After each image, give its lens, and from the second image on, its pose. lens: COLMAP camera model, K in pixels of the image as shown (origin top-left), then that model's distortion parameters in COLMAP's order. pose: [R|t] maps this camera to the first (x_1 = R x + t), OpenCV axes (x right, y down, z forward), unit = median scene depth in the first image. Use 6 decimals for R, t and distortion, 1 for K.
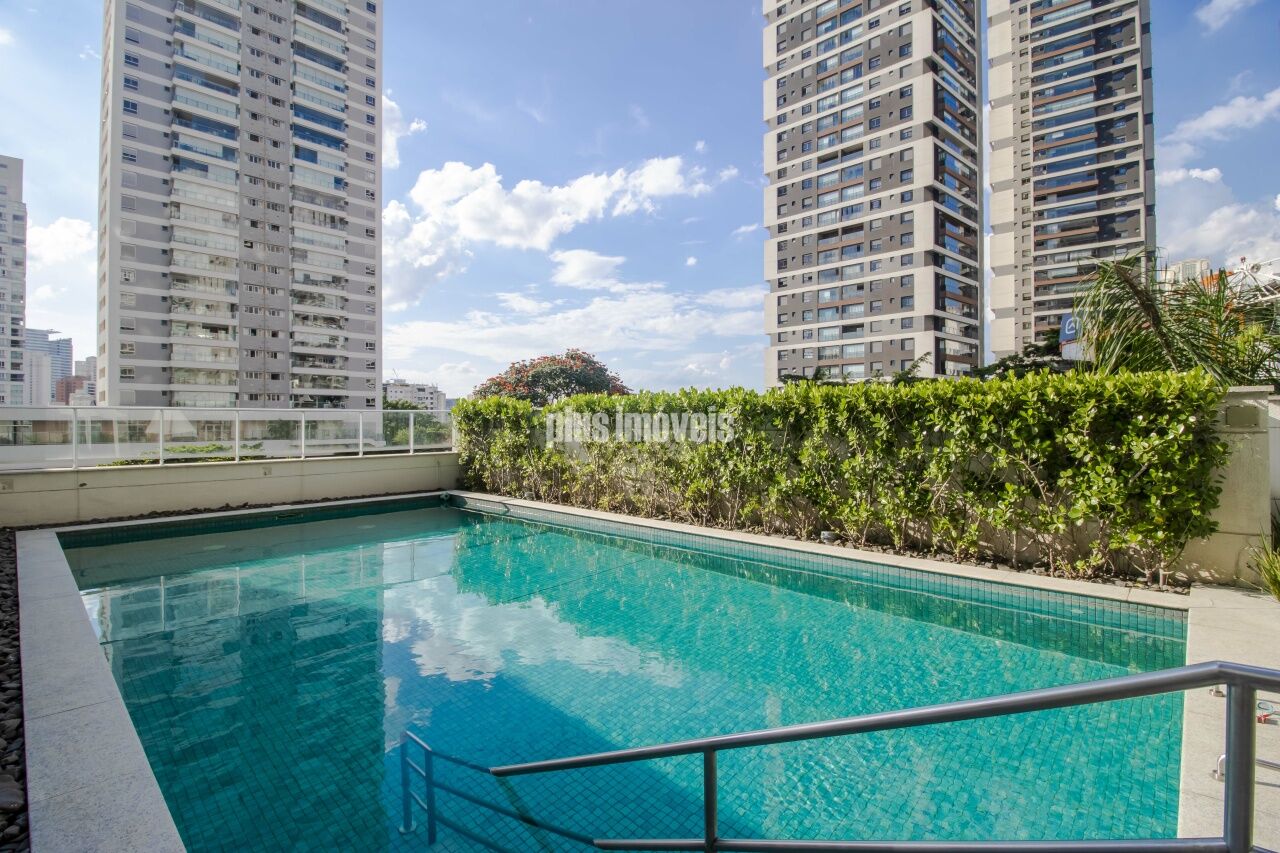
lens RADIAL K [[595.4, 0, 637.9], [0, 595.4, 422.6], [0, 0, 1]] dist [-0.025352, -0.003426]
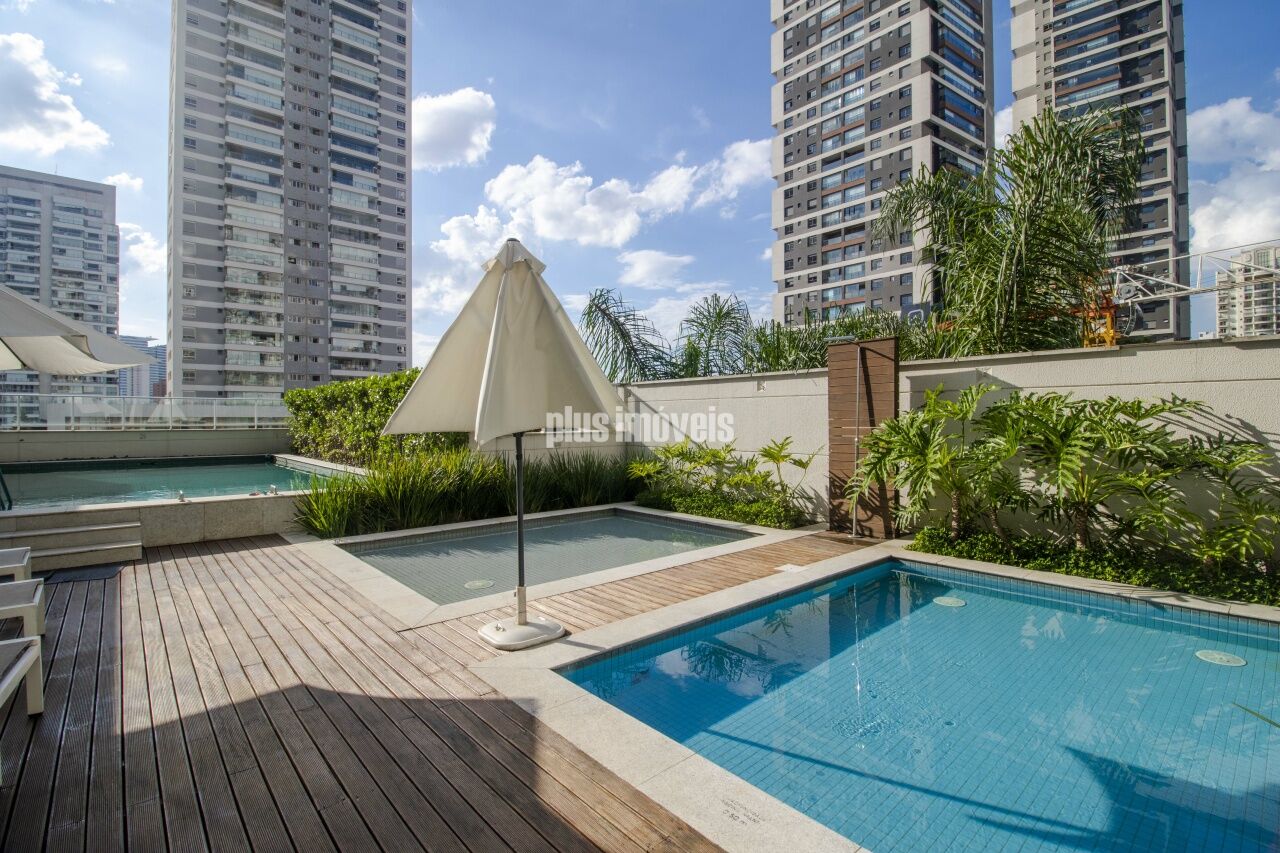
lens RADIAL K [[595.4, 0, 643.1], [0, 595.4, 423.7], [0, 0, 1]] dist [-0.025352, -0.003426]
pose [[0.995318, -0.000042, -0.096658, 0.103132], [0.000276, 0.999997, 0.002410, 0.005313], [0.096658, -0.002425, 0.995315, -0.050934]]
